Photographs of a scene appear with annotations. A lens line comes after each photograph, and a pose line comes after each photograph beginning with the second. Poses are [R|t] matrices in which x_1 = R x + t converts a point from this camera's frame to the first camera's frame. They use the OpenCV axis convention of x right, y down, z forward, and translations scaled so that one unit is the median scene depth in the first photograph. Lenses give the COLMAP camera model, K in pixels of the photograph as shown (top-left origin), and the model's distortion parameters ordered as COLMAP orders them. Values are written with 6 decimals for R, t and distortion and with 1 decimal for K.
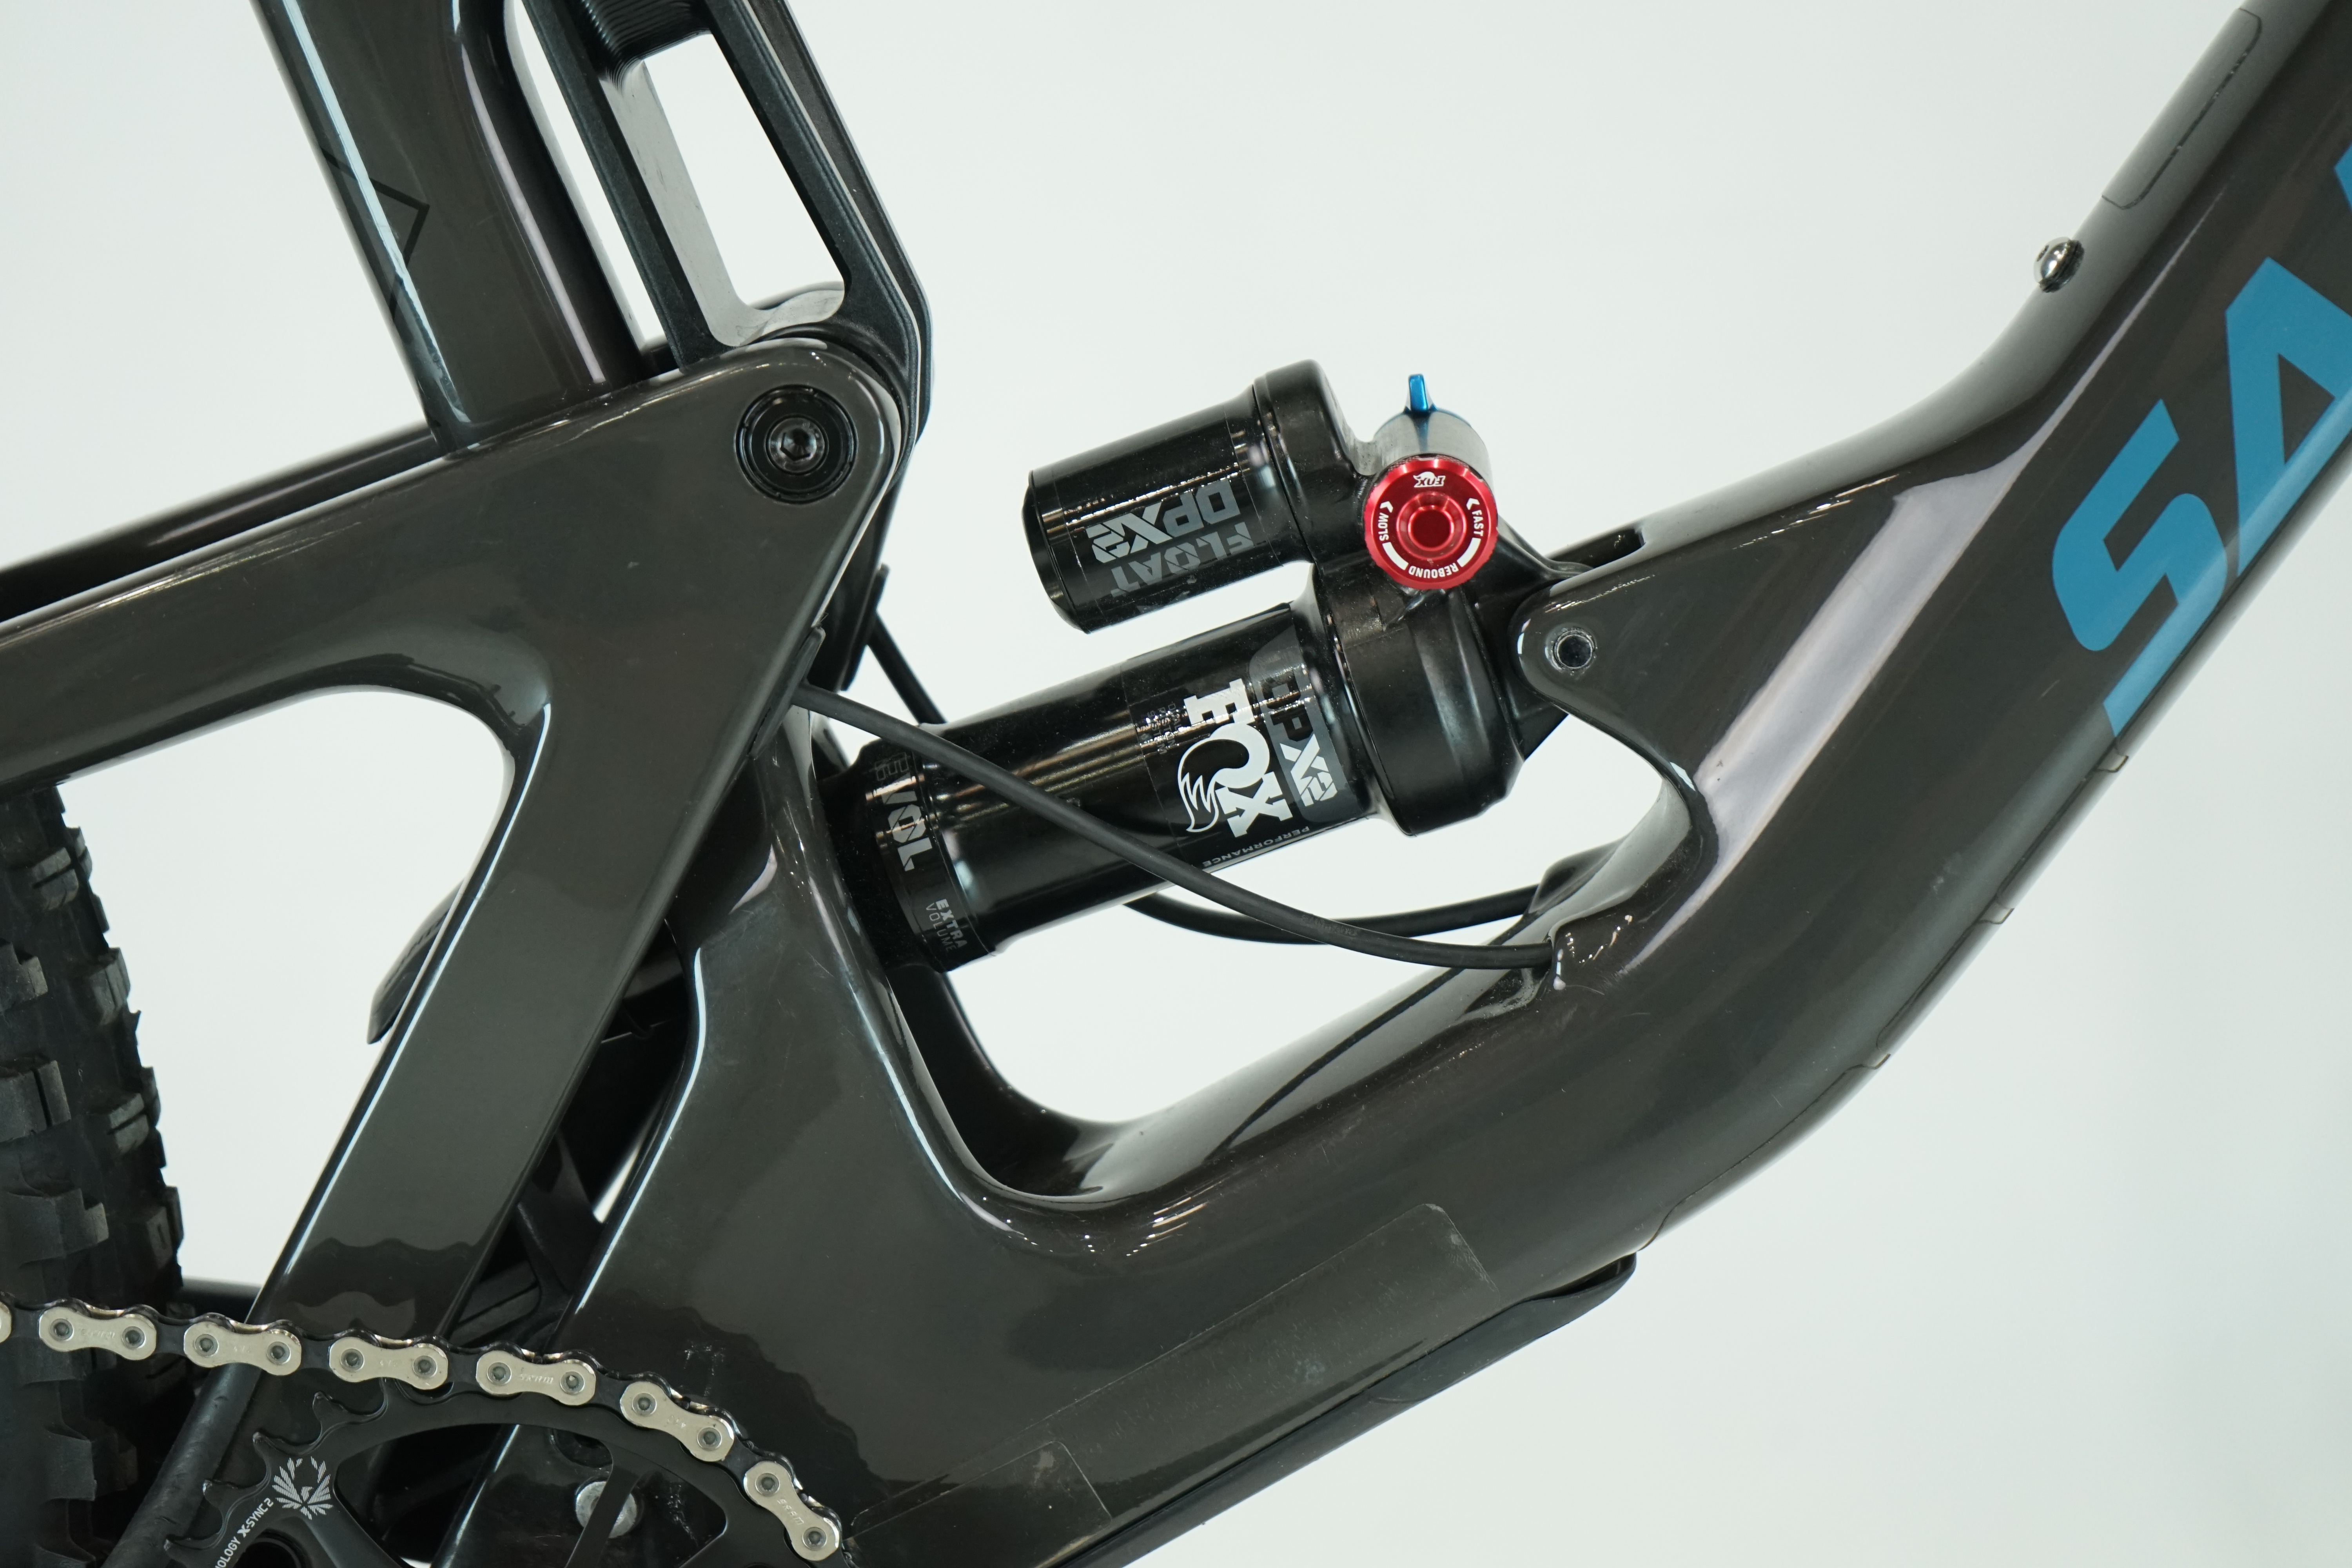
lens RADIAL K [[4869.1, 0, 1176.0], [0, 4869.1, 784.0], [0, 0, 1]] dist [-0.050049, 0.028534]
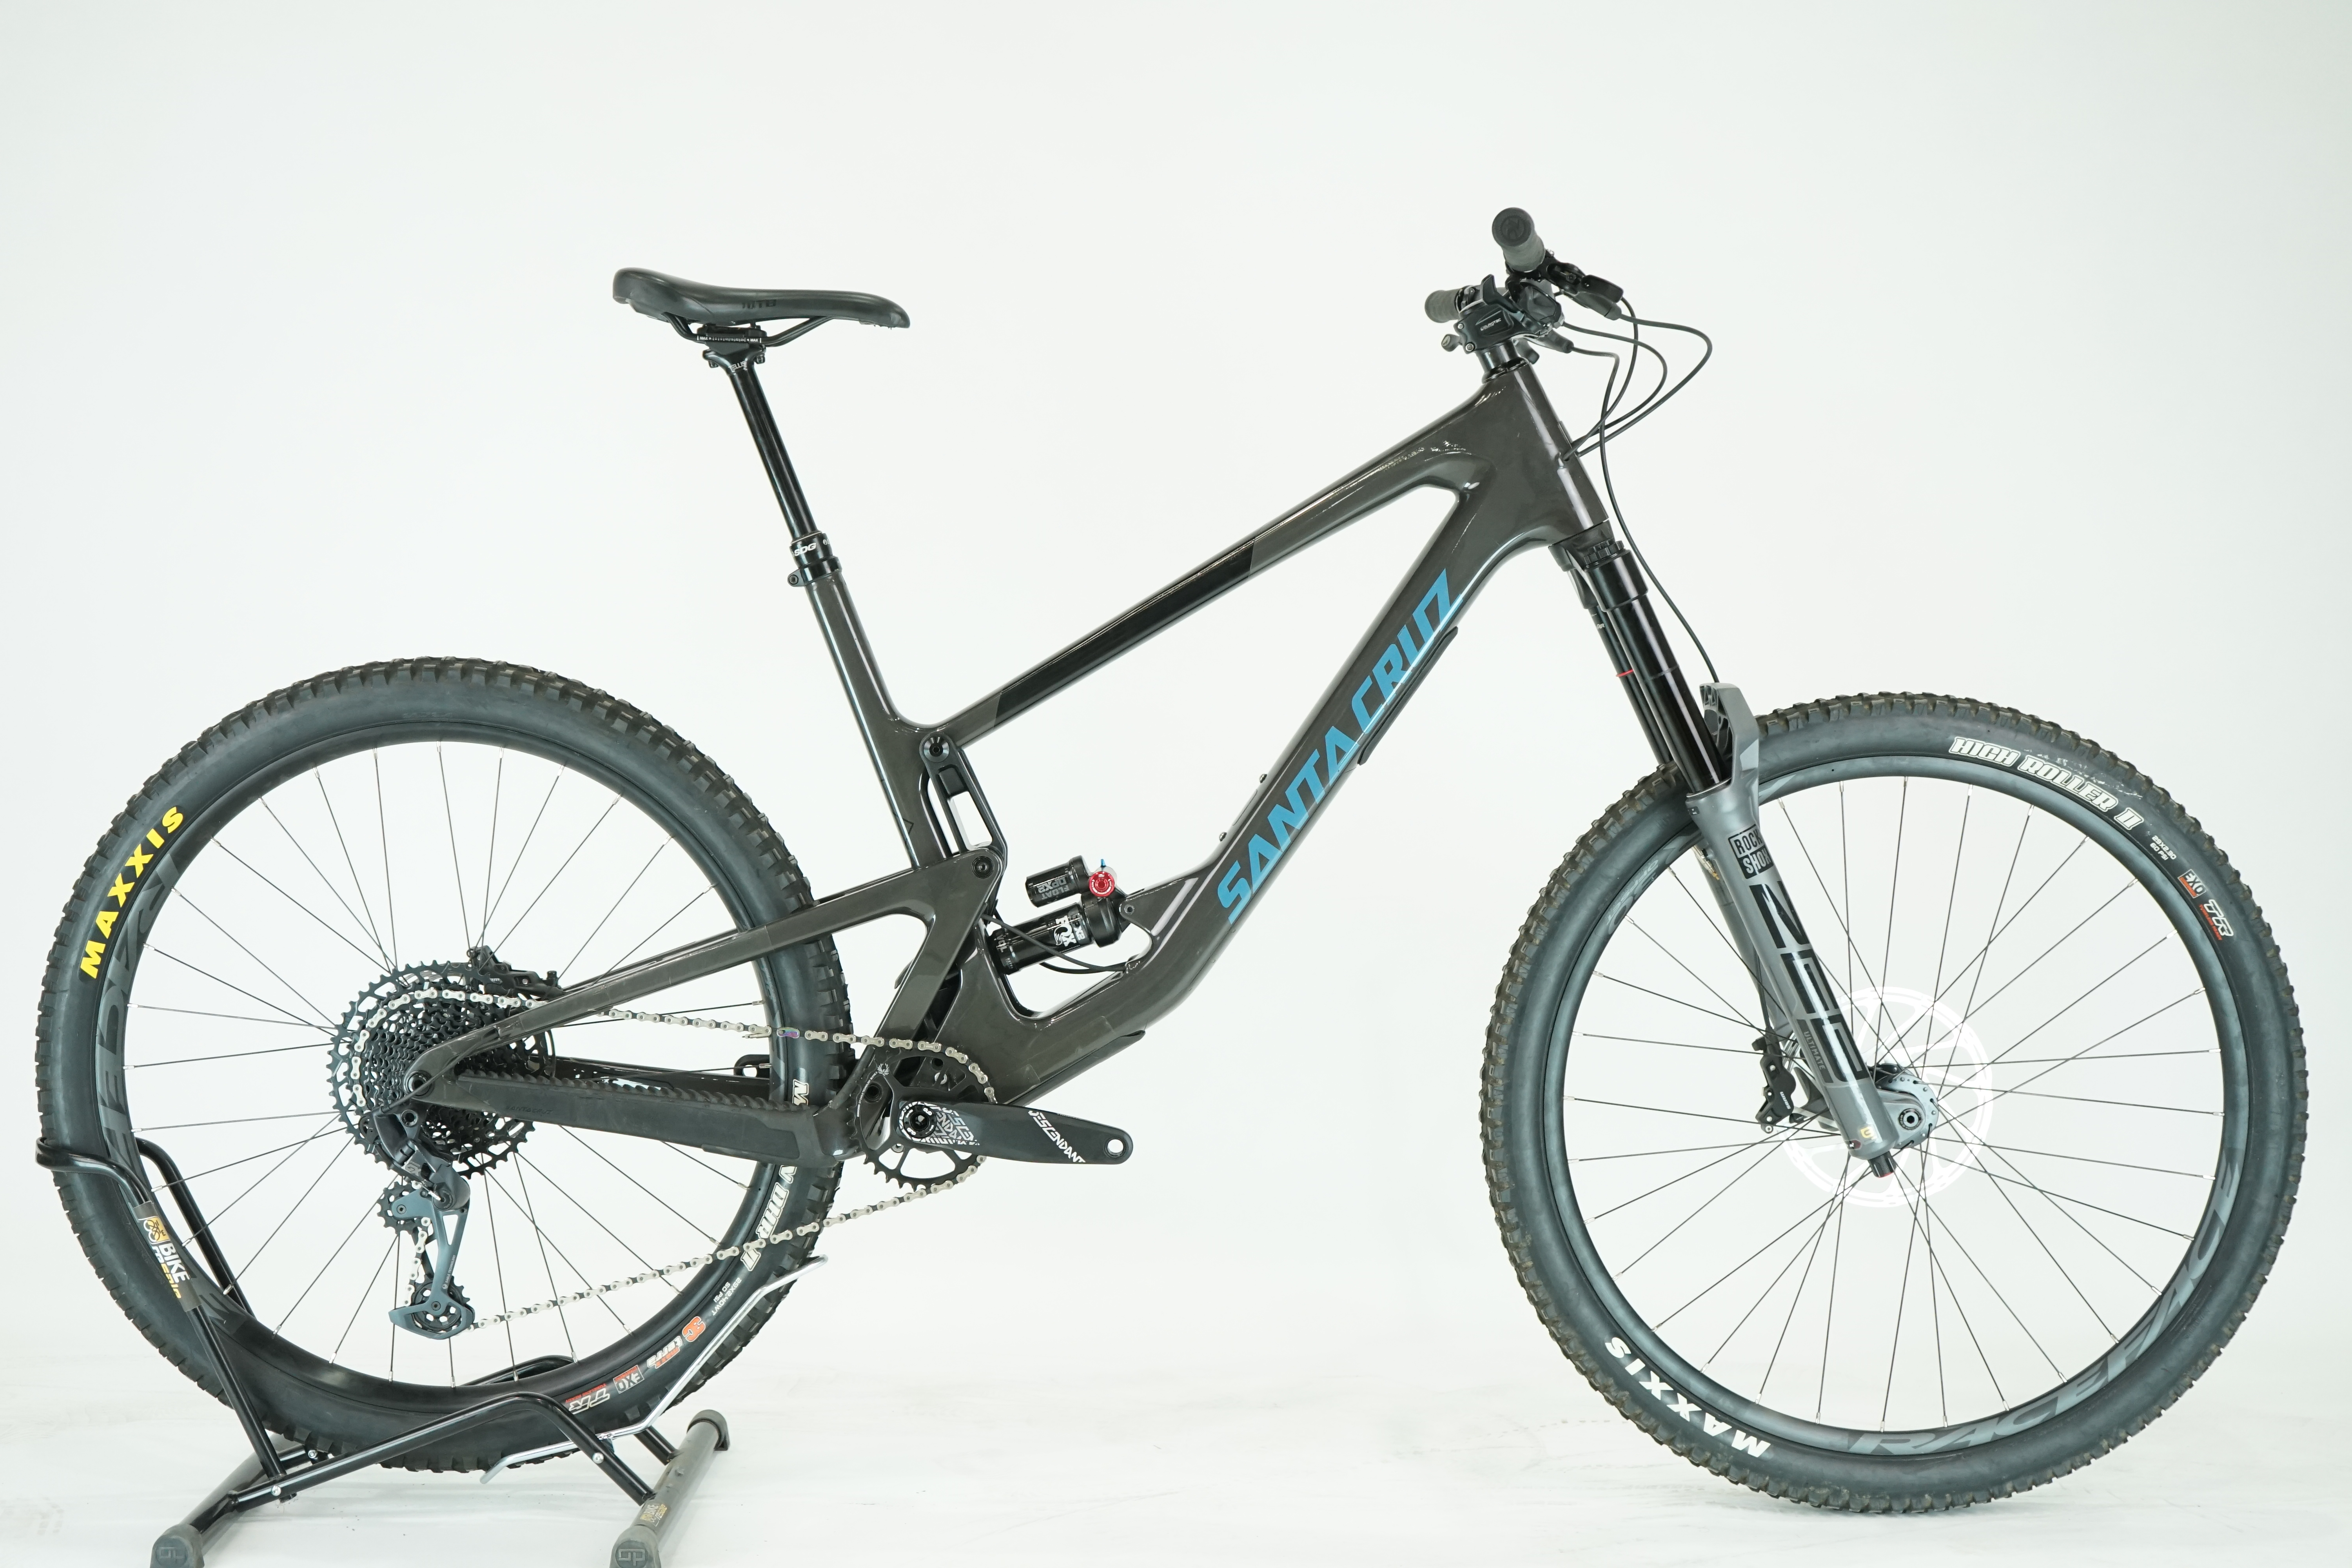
lens RADIAL K [[3437.3, 0, 1176.0], [0, 3437.3, 784.0], [0, 0, 1]] dist [0.134791, 0.047739]
pose [[0.999968, 0.004511, 0.006636, 0.104209], [-0.003329, 0.985727, -0.168318, 0.453812], [-0.007301, 0.168291, 0.985710, -2.621601]]
